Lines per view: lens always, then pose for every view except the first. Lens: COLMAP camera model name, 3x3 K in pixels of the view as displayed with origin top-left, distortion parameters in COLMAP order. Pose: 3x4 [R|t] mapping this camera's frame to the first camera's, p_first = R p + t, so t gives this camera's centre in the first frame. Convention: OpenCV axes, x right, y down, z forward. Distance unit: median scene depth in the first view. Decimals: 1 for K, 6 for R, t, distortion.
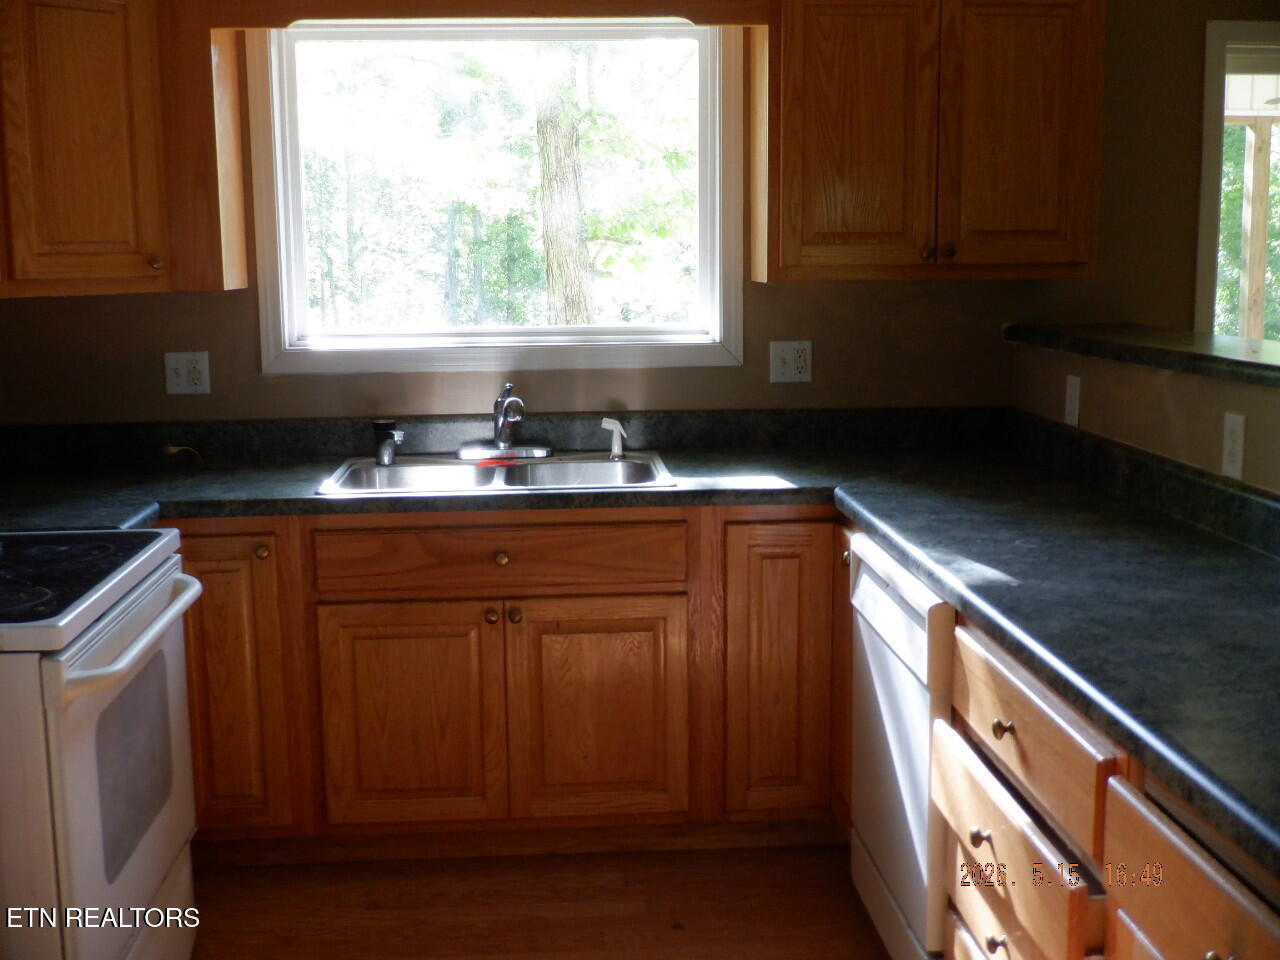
lens RADIAL K [[1418.7, 0, 640.0], [0, 1418.7, 480.0], [0, 0, 1]] dist [-0.047962, -0.008798]
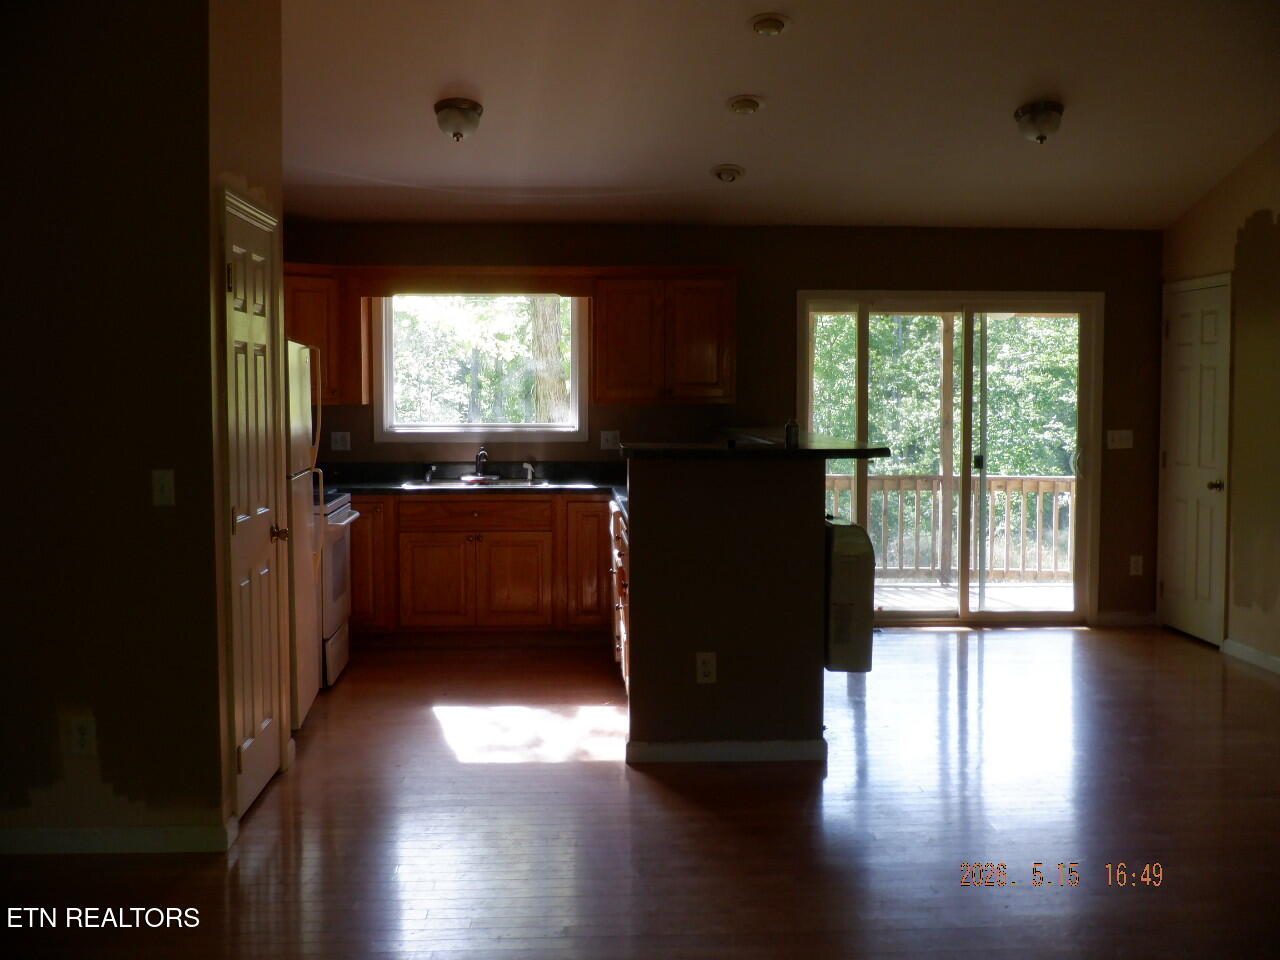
lens RADIAL K [[1418.7, 0, 640.0], [0, 1418.7, 480.0], [0, 0, 1]] dist [-0.047962, -0.008798]
pose [[0.999796, 0.012318, -0.015995, 0.194820], [-0.013746, 0.995619, -0.092488, 0.189198], [0.014786, 0.092689, 0.995585, -1.242808]]
